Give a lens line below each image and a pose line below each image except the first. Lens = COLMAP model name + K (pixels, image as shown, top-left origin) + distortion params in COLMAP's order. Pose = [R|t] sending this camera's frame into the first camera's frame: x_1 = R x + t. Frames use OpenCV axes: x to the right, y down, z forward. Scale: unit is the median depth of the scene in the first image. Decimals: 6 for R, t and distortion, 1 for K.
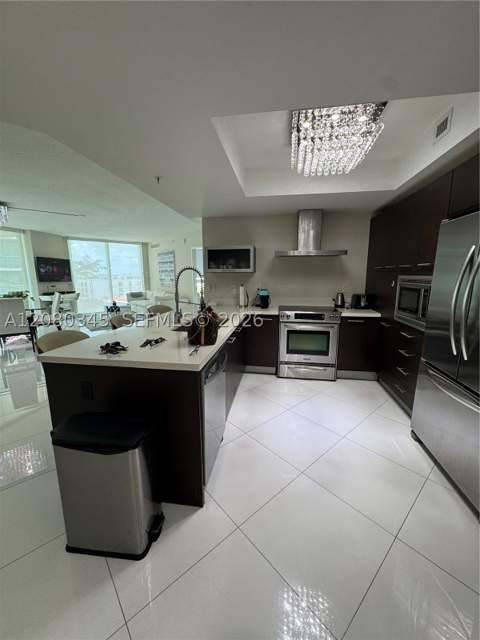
lens RADIAL K [[255.5, 0, 238.4], [0, 255.5, 312.5], [0, 0, 1]] dist [0.001352, 0.000271]
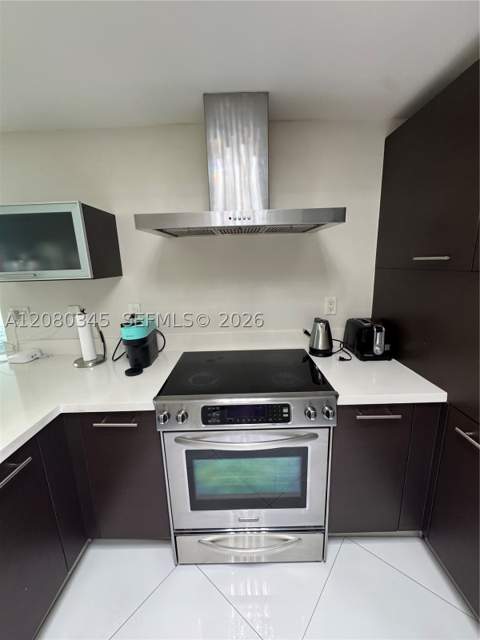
lens RADIAL K [[255.5, 0, 240.7], [0, 255.5, 315.8], [0, 0, 1]] dist [0.001352, 0.000271]
pose [[0.985697, -0.064279, 0.155785, 0.183306], [0.056013, 0.996808, 0.056884, -0.103147], [-0.158944, -0.047345, 0.986152, 0.550007]]
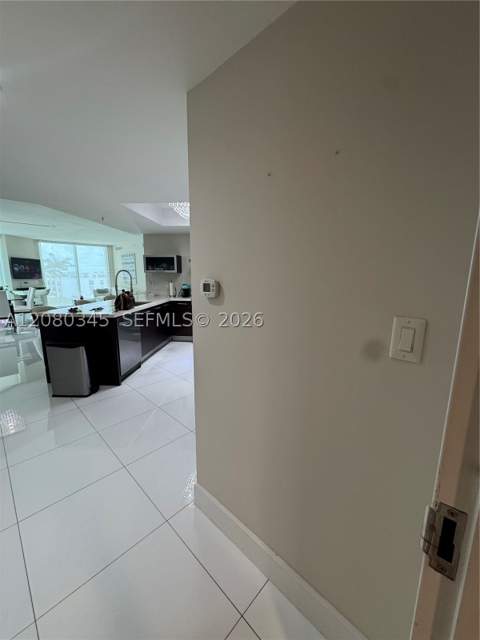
lens RADIAL K [[255.5, 0, 238.5], [0, 255.5, 314.1], [0, 0, 1]] dist [0.001352, 0.000271]
pose [[0.996137, -0.003604, 0.087739, 0.254257], [0.002916, 0.999964, 0.007965, 0.063180], [-0.087765, -0.007678, 0.996112, -0.456238]]
